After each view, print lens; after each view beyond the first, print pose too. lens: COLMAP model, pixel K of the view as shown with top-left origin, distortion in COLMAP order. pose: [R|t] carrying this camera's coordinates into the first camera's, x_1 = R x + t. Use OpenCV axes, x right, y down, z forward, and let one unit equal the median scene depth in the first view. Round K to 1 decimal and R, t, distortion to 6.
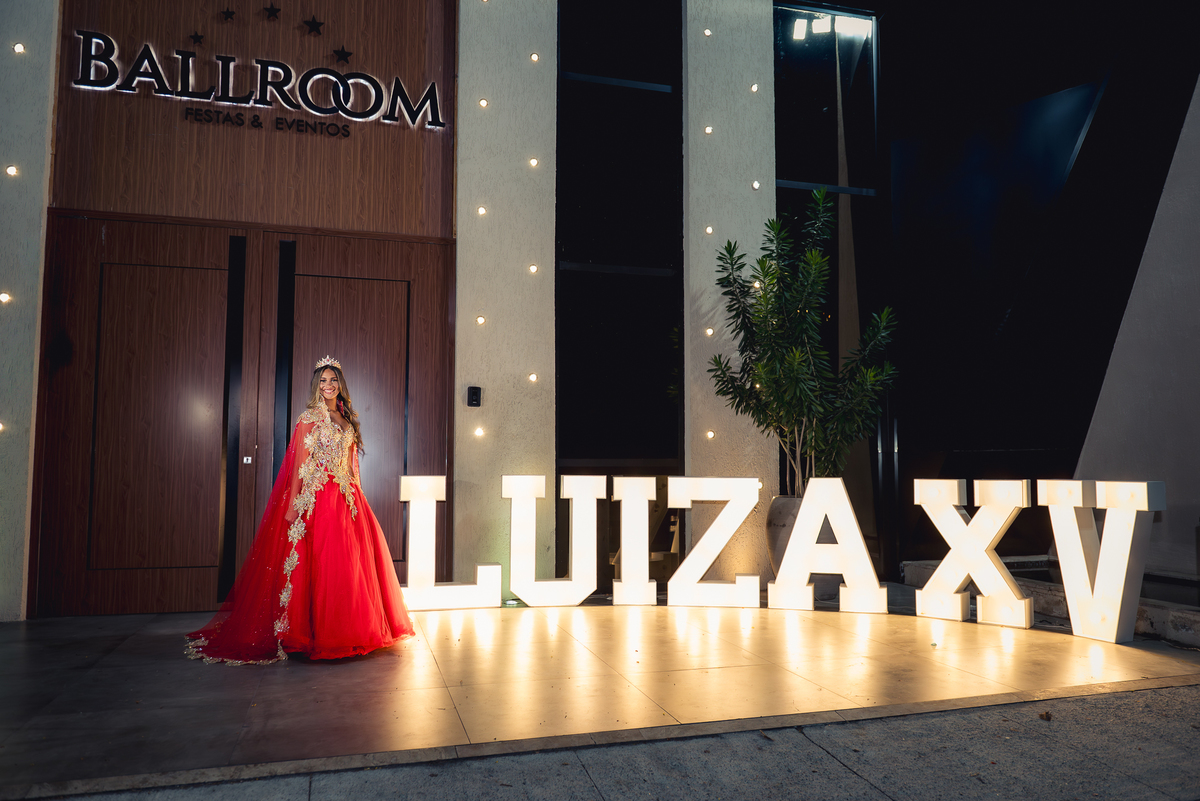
lens RADIAL K [[894.1, 0, 603.1], [0, 894.1, 407.8], [0, 0, 1]] dist [-0.009668, -0.024793]
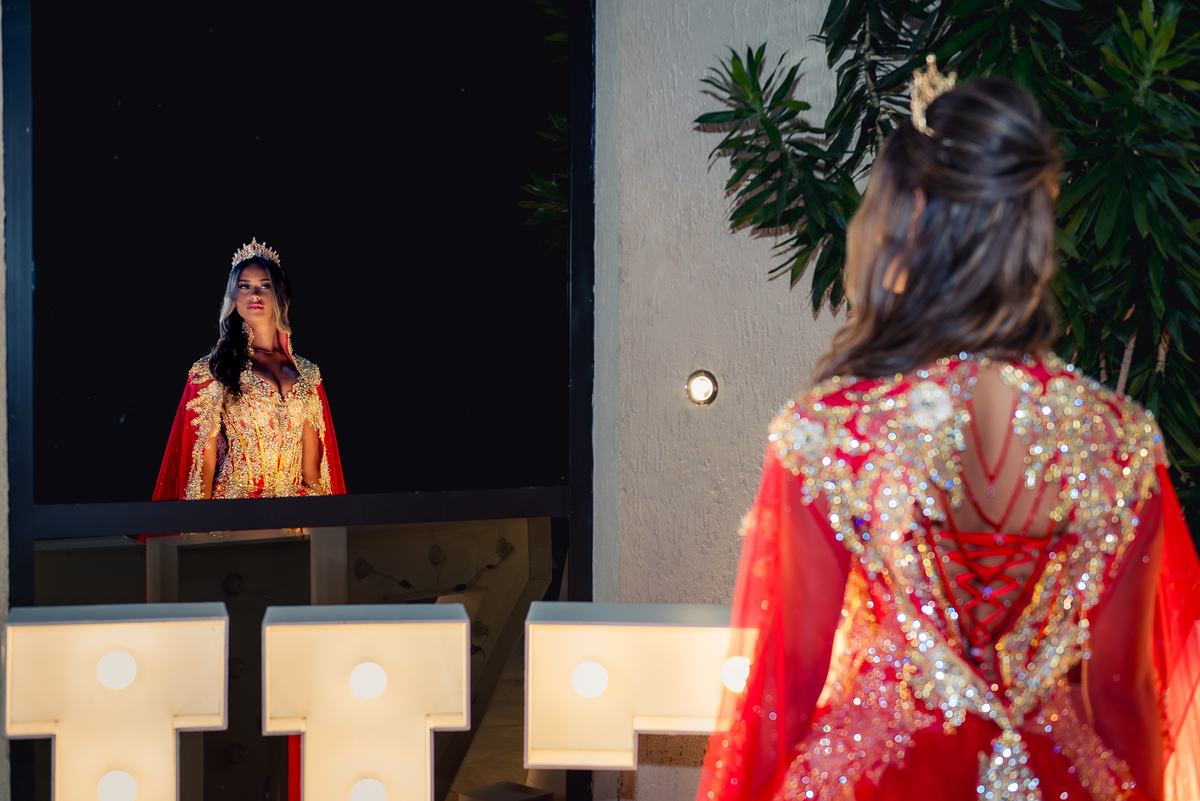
lens RADIAL K [[1641.3, 0, 599.3], [0, 1641.3, 398.3], [0, 0, 1]] dist [0.038310, 0.000000]
pose [[0.991426, -0.005435, 0.130556, 0.038937], [-0.007389, 0.995204, 0.097544, -0.012304], [-0.130460, -0.097673, 0.986631, 0.610682]]
